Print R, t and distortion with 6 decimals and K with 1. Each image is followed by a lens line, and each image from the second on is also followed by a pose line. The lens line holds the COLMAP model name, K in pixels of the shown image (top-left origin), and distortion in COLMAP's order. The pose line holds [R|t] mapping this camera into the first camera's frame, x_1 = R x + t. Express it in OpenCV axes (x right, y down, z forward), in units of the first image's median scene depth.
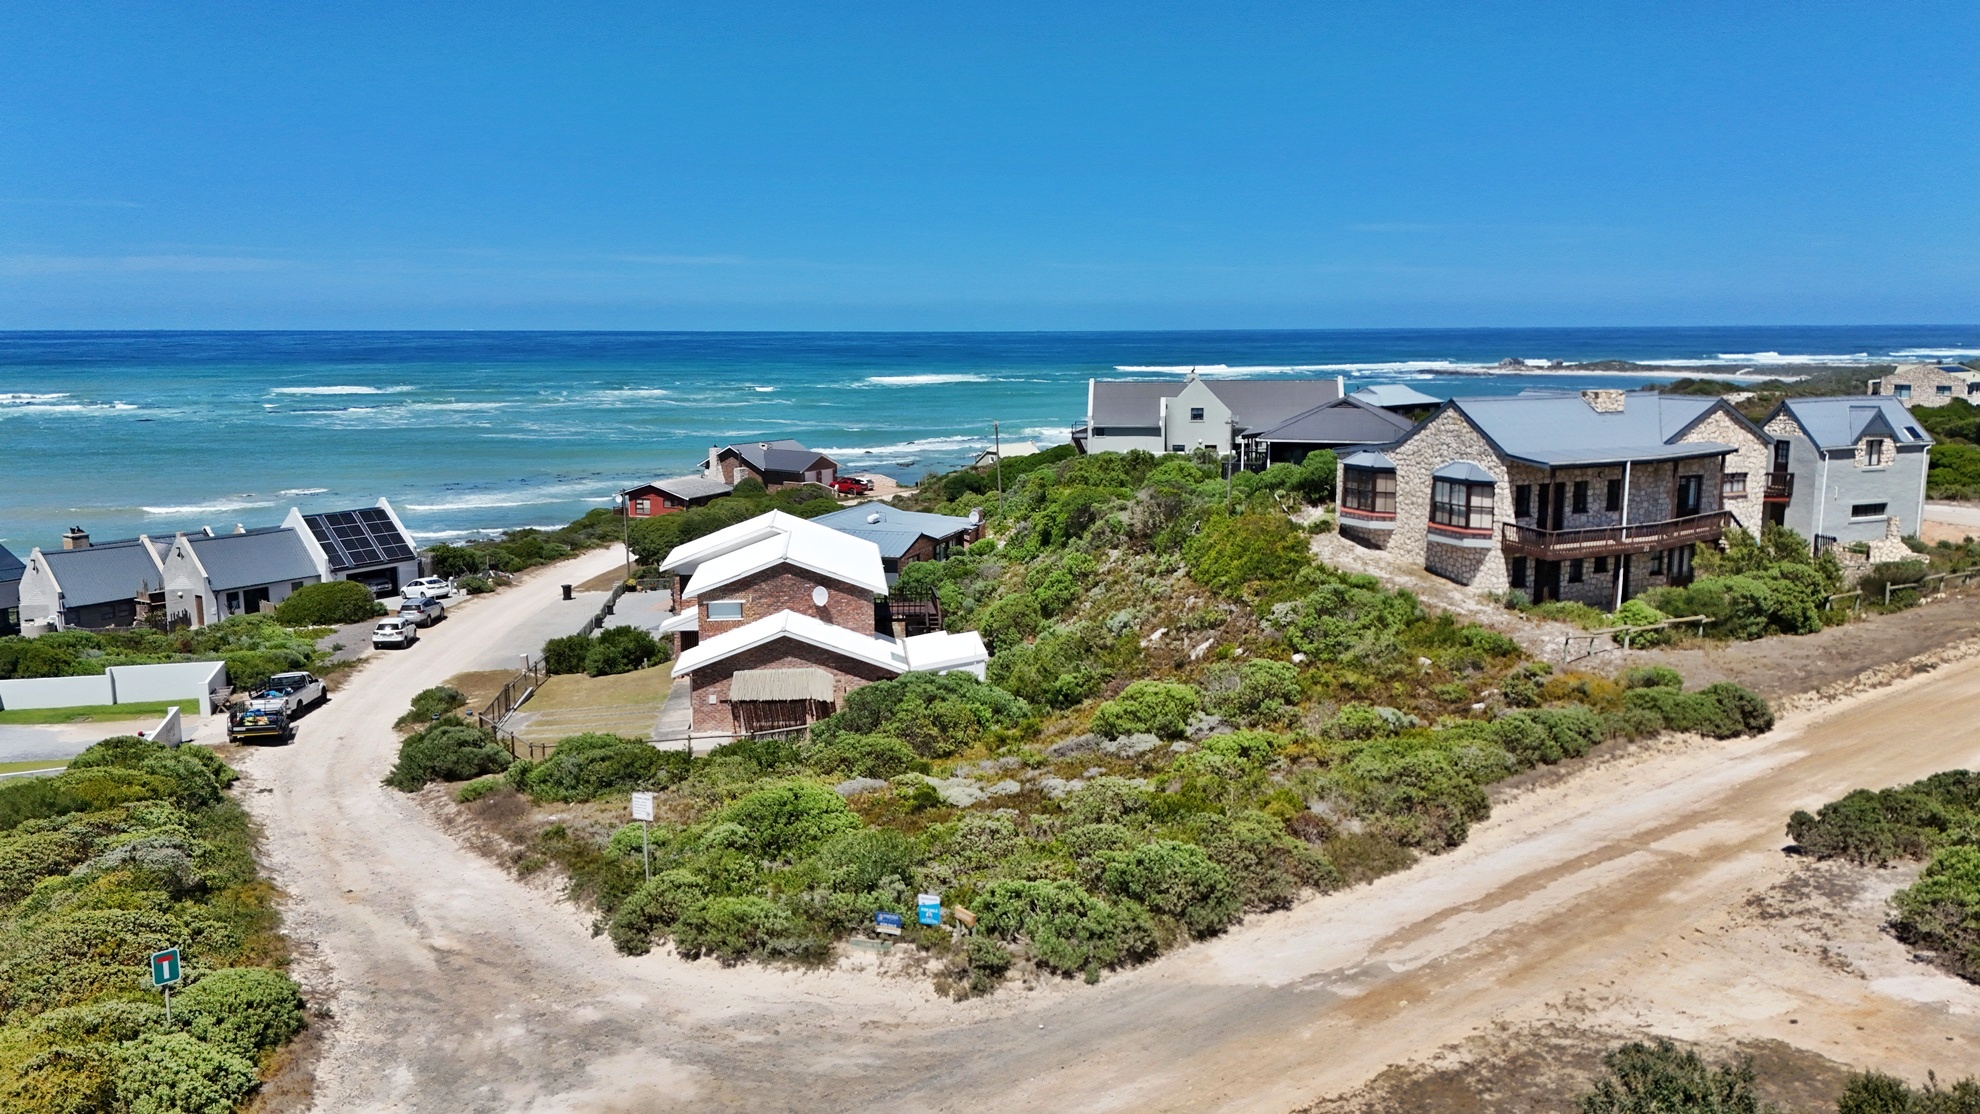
lens RADIAL K [[1433.6, 0, 984.7], [0, 1433.6, 561.1], [0, 0, 1]] dist [0.154301, -0.279658]
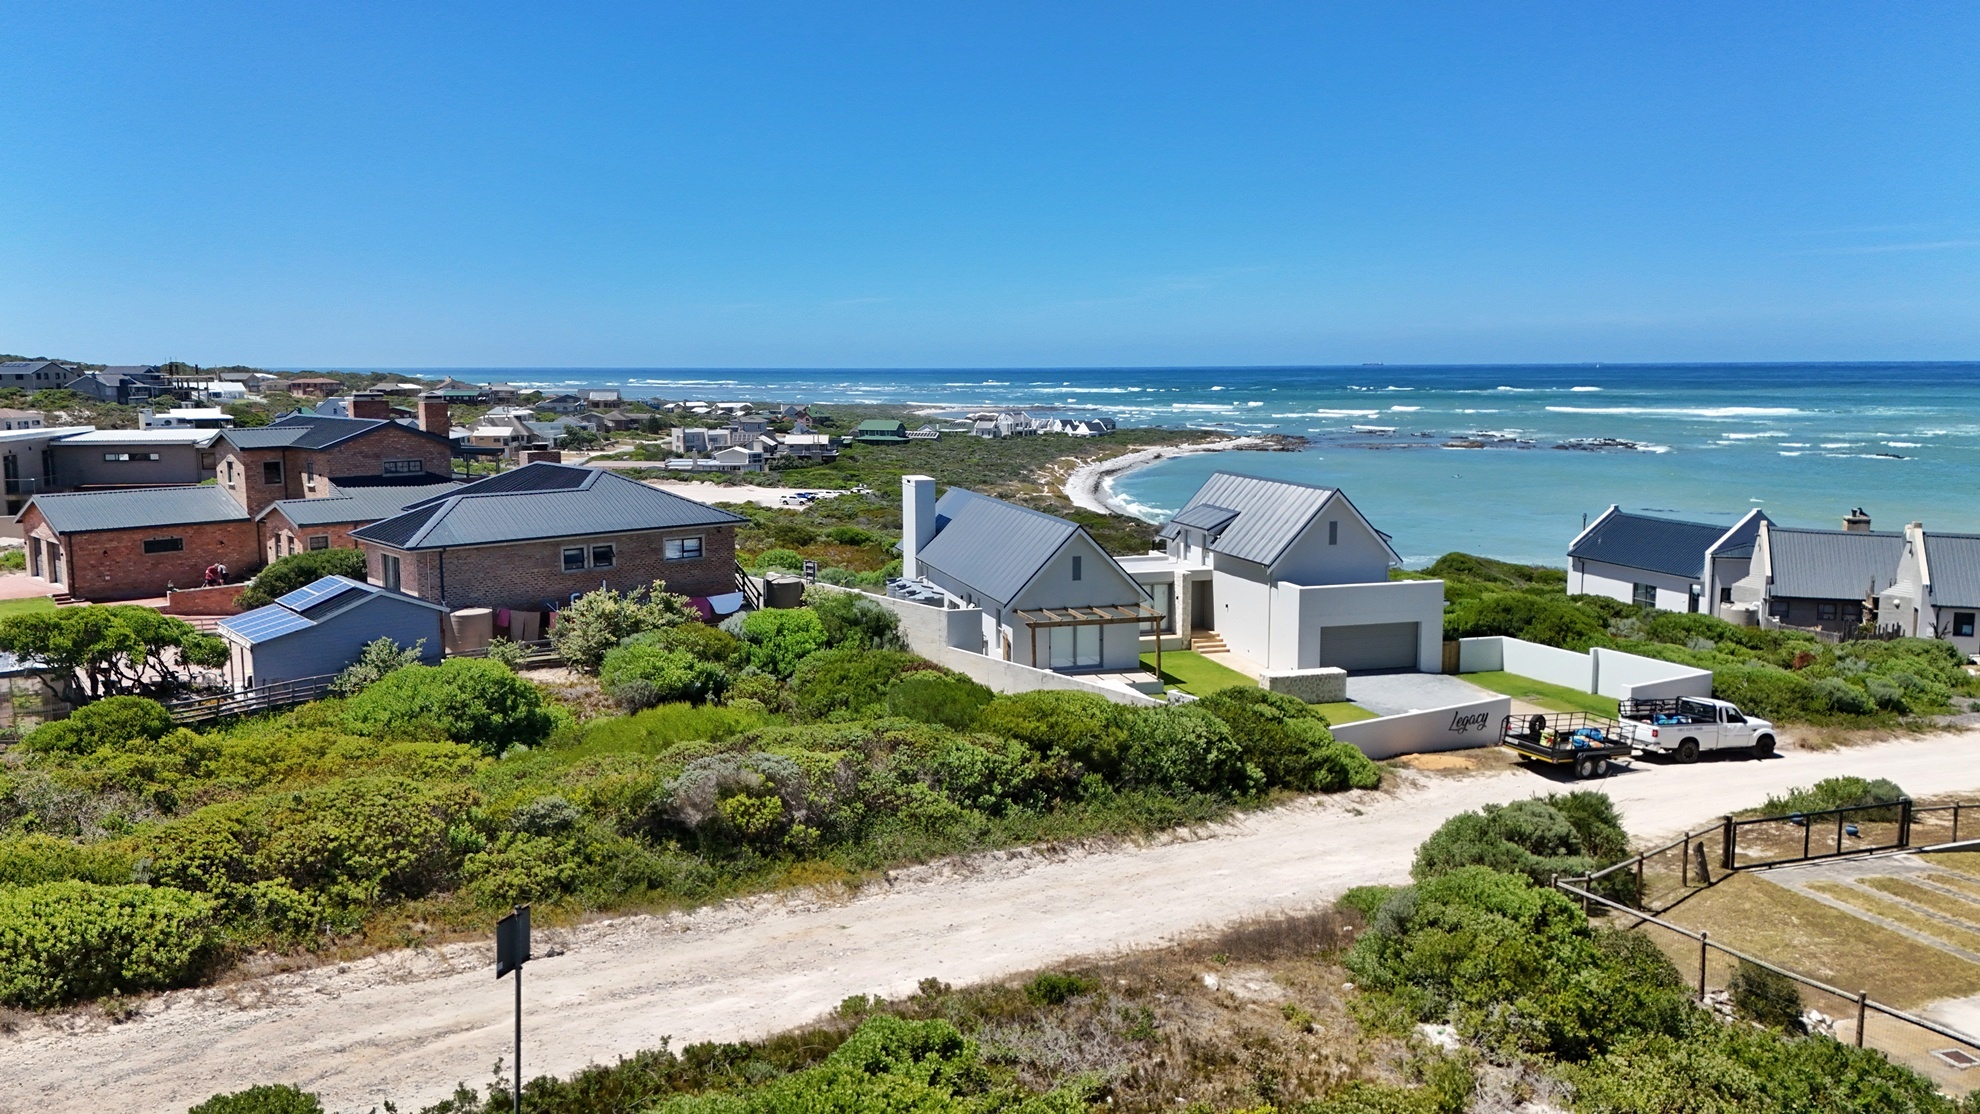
lens RADIAL K [[1443.8, 0, 984.7], [0, 1443.8, 553.5], [0, 0, 1]] dist [0.092821, -0.093460]
pose [[0.228409, 0.129484, -0.964916, 0.120906], [-0.153268, 0.983539, 0.095703, -0.005199], [0.961425, 0.126032, 0.244495, 0.599352]]
